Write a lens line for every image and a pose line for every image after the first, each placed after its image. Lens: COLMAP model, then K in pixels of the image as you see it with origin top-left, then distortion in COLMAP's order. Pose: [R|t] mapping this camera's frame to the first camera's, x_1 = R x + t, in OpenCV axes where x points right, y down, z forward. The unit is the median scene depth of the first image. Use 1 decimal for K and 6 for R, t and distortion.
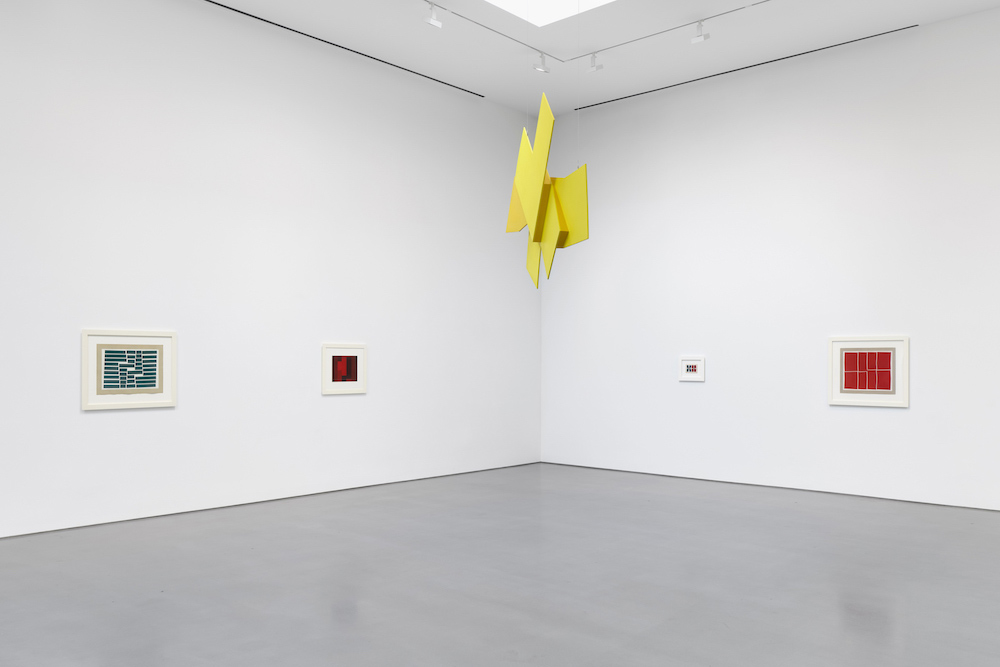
lens RADIAL K [[843.2, 0, 504.5], [0, 843.2, 343.5], [0, 0, 1]] dist [-0.014167, 0.001733]
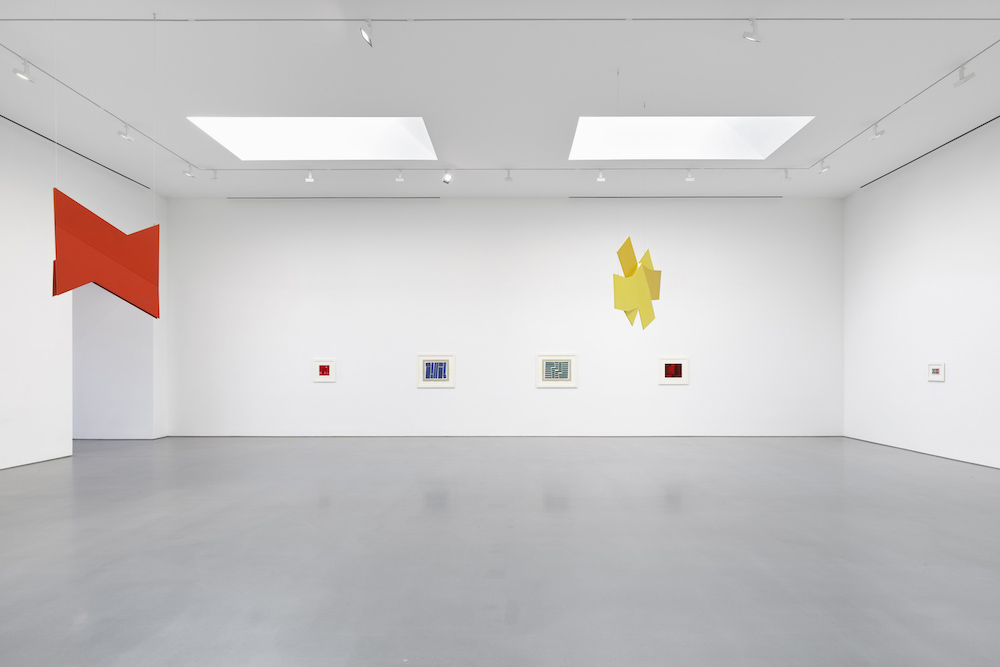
lens RADIAL K [[535.6, 0, 508.8], [0, 535.6, 333.0], [0, 0, 1]] dist [-0.005444, -0.001718]
pose [[0.642123, -0.051048, -0.764900, 0.571356], [0.018004, 0.998509, -0.051525, 0.002234], [0.766390, 0.019314, 0.642085, -0.029537]]
